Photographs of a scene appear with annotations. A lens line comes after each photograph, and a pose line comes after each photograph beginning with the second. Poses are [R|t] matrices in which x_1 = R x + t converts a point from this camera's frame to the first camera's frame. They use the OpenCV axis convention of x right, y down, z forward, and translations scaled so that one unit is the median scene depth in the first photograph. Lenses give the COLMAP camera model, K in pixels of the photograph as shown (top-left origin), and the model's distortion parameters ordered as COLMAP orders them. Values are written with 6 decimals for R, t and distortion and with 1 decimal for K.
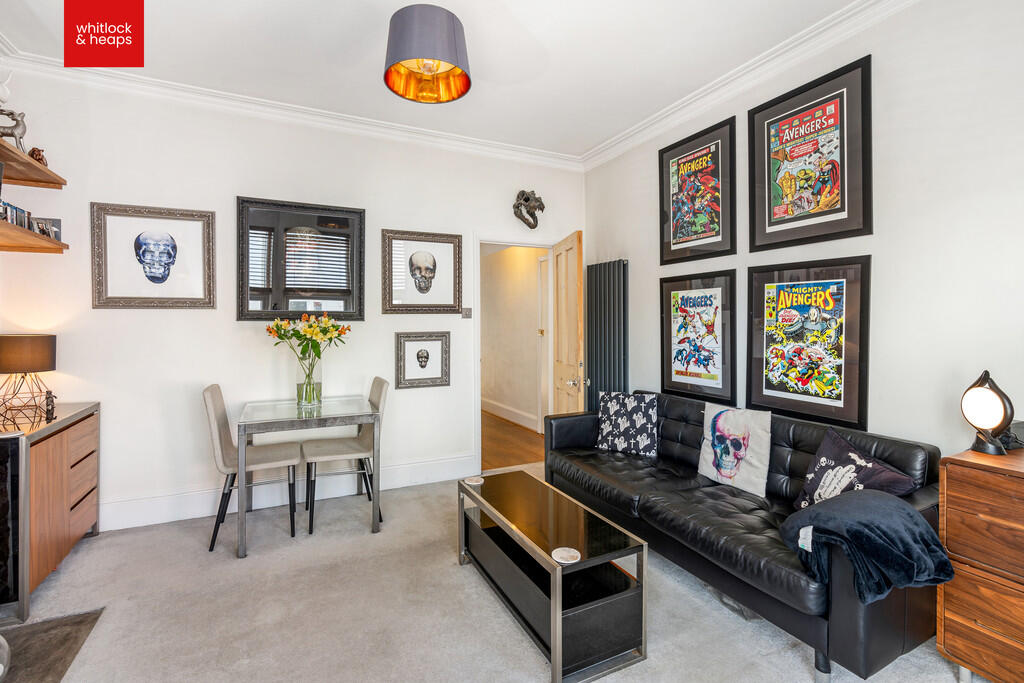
lens RADIAL K [[463.6, 0, 507.9], [0, 463.6, 324.5], [0, 0, 1]] dist [-0.002738, -0.000372]
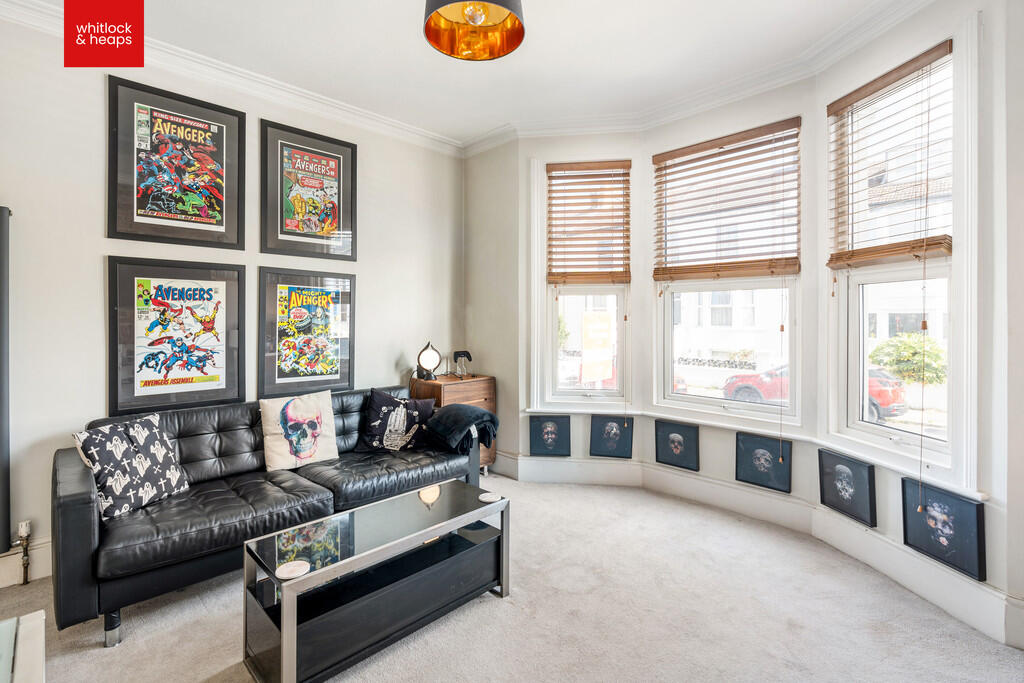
lens RADIAL K [[463.6, 0, 511.4], [0, 463.6, 318.0], [0, 0, 1]] dist [-0.002738, -0.000372]
pose [[-0.320897, 0.004491, 0.947103, -0.616407], [0.003783, 0.999987, -0.003460, 0.000019], [-0.947106, 0.002473, -0.320910, 0.741862]]
